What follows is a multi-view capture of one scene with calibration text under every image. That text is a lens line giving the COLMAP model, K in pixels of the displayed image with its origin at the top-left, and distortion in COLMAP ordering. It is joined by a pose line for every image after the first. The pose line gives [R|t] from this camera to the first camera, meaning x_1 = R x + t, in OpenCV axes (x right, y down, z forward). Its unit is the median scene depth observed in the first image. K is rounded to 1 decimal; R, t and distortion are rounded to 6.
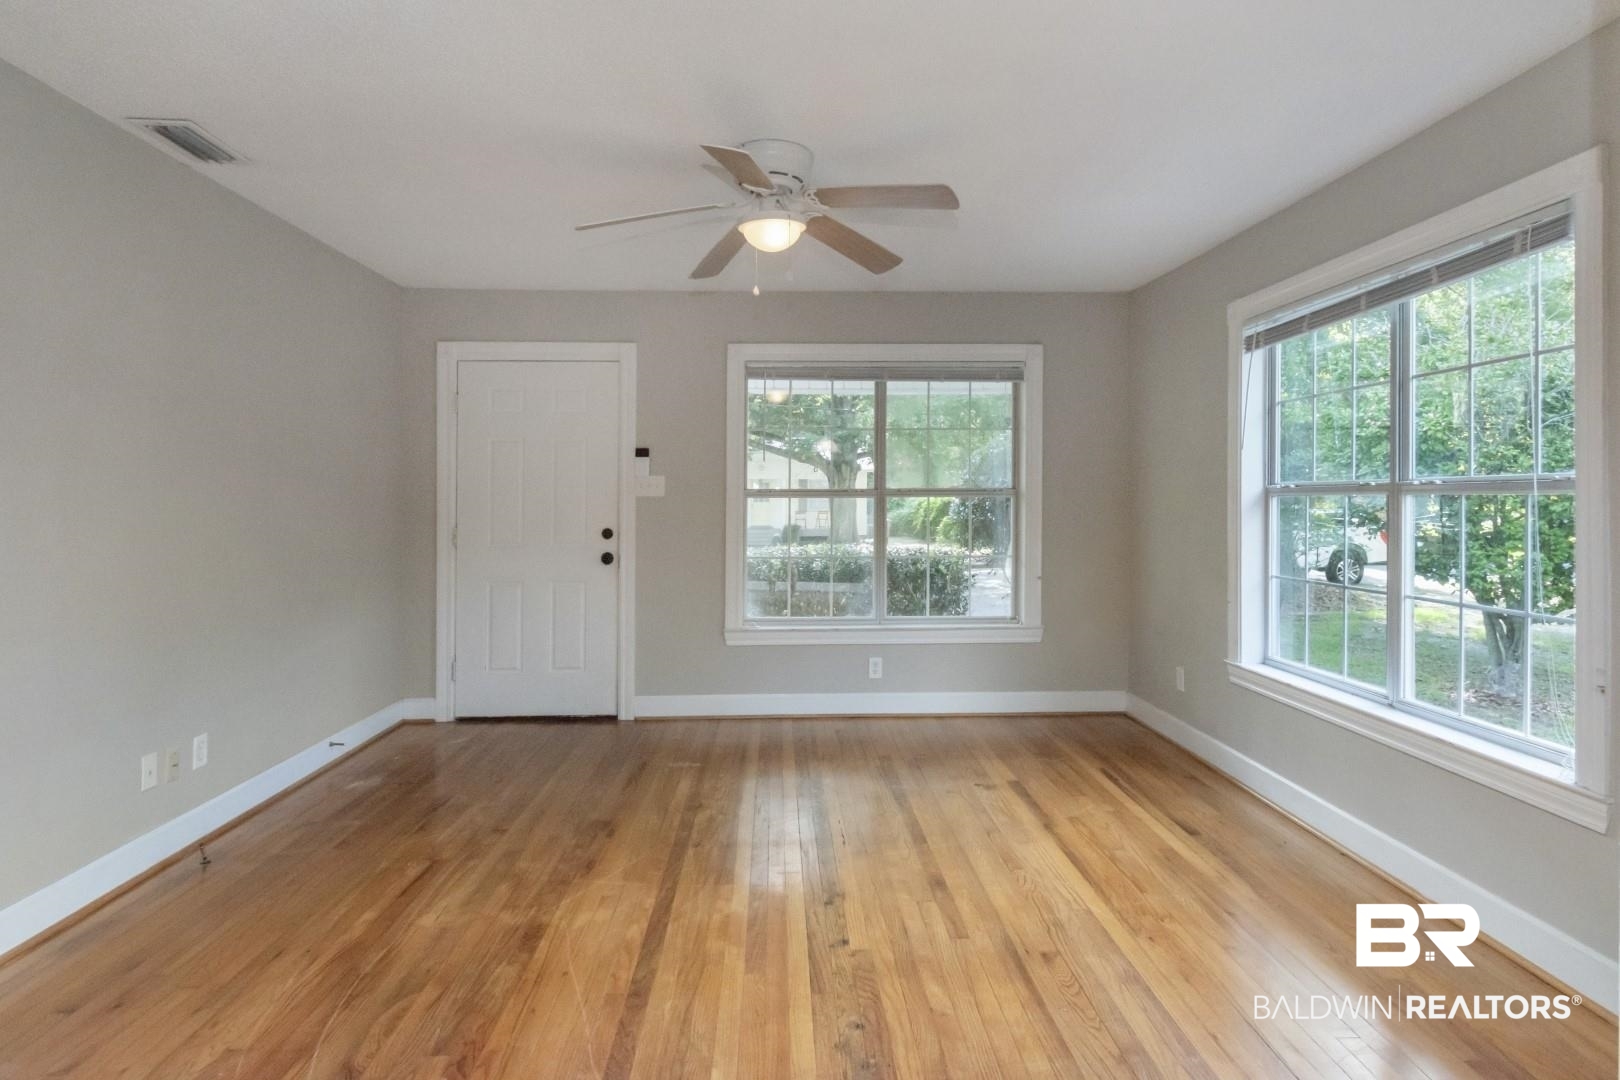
lens RADIAL K [[841.1, 0, 809.8], [0, 841.1, 535.6], [0, 0, 1]] dist [0.000037, 0.000001]
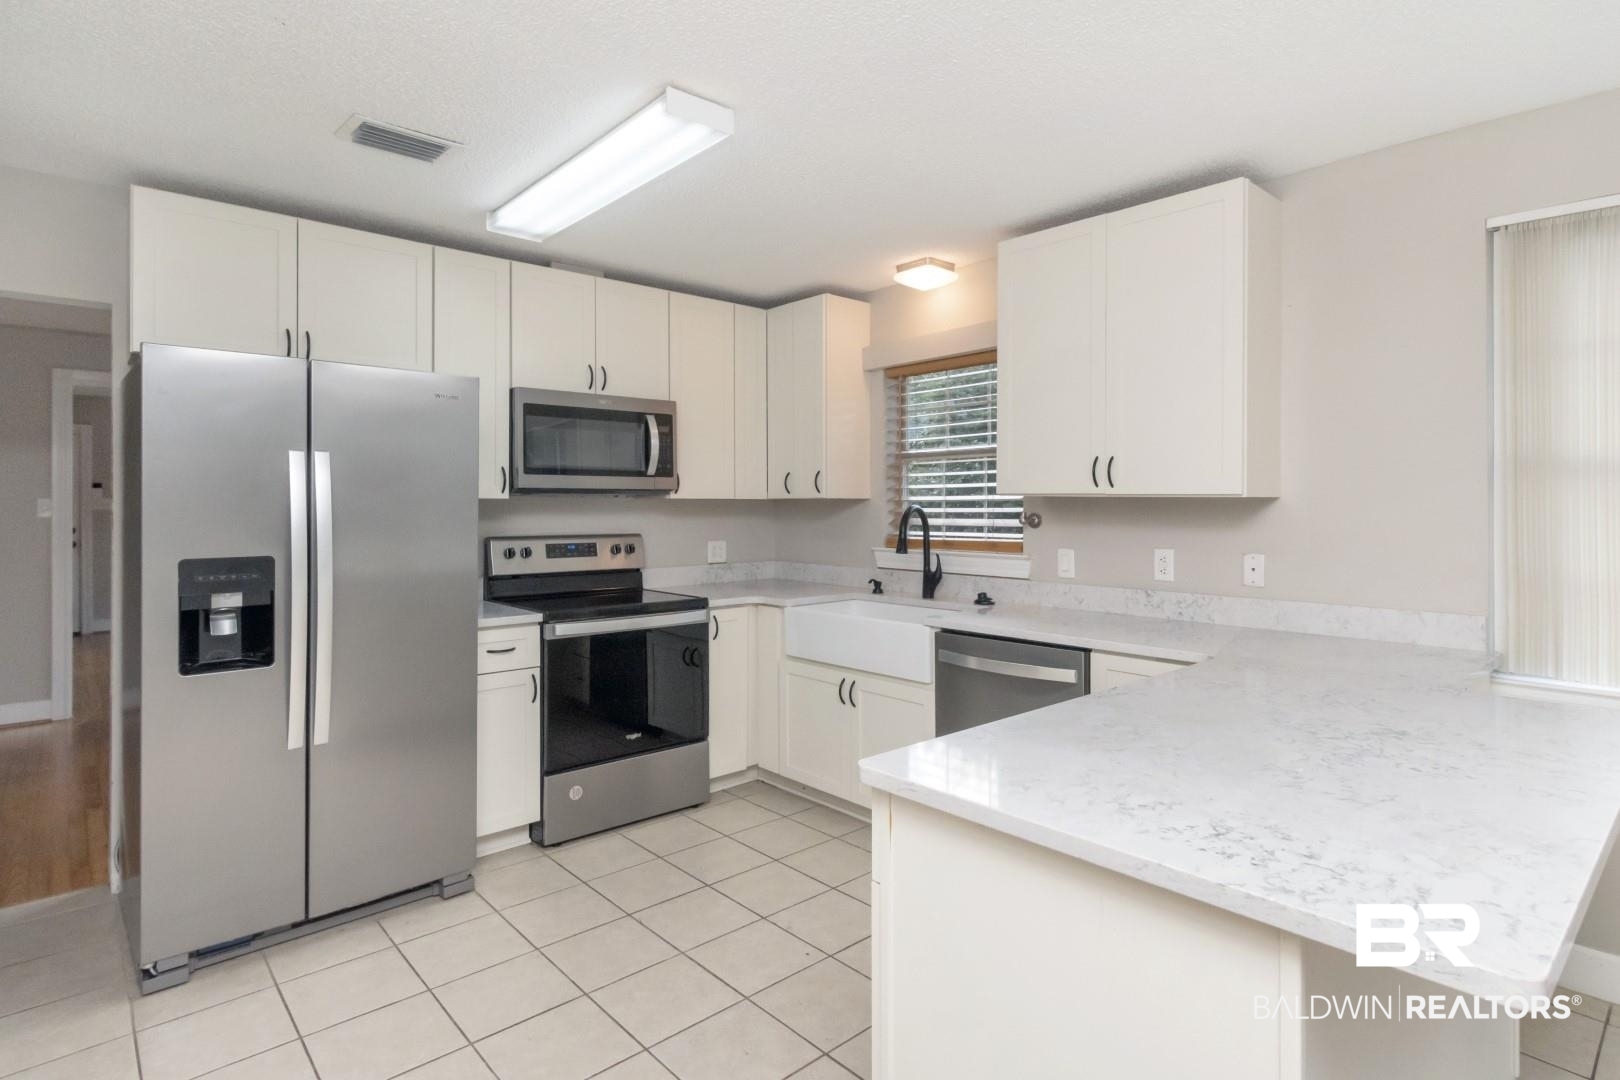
lens RADIAL K [[830.6, 0, 810.2], [0, 830.6, 532.1], [0, 0, 1]] dist [0.000526, 0.000096]
pose [[0.877598, -0.008865, 0.479315, 0.285010], [0.006187, 0.999955, 0.007166, -0.002737], [-0.479357, -0.003324, 0.877614, -1.283911]]
